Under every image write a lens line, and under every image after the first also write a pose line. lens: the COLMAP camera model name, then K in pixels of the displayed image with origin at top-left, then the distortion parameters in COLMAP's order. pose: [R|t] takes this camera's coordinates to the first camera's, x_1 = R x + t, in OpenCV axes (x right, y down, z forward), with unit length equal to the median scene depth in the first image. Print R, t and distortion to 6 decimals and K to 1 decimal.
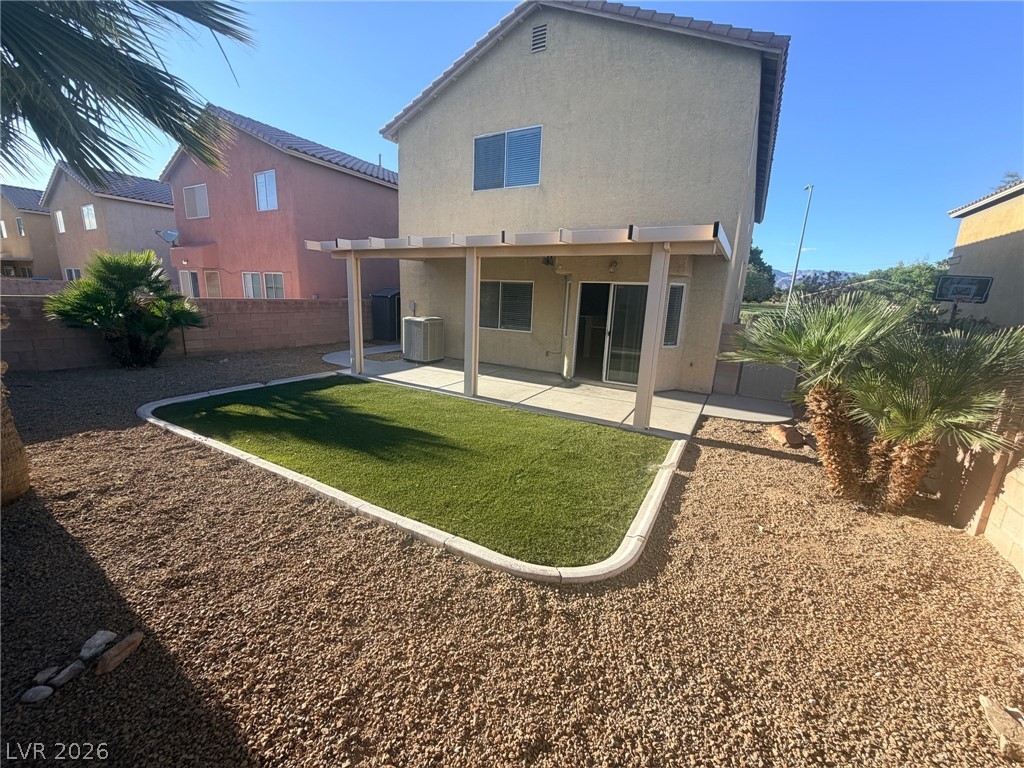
lens RADIAL K [[408.7, 0, 513.6], [0, 408.7, 385.3], [0, 0, 1]] dist [-0.003183, 0.000609]
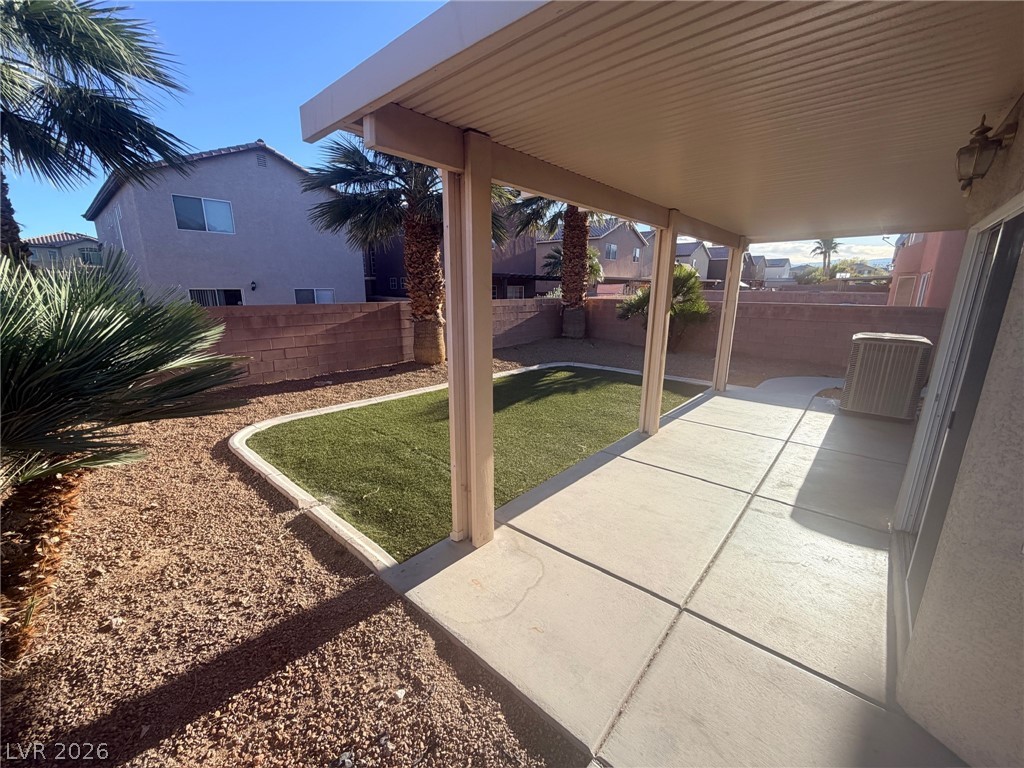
lens RADIAL K [[408.7, 0, 512.9], [0, 408.7, 385.4], [0, 0, 1]] dist [-0.003183, 0.000609]
pose [[-0.204671, 0.187280, -0.960748, 0.787230], [-0.227093, 0.945659, 0.232717, -0.211003], [0.952123, 0.265809, -0.151020, 1.128698]]
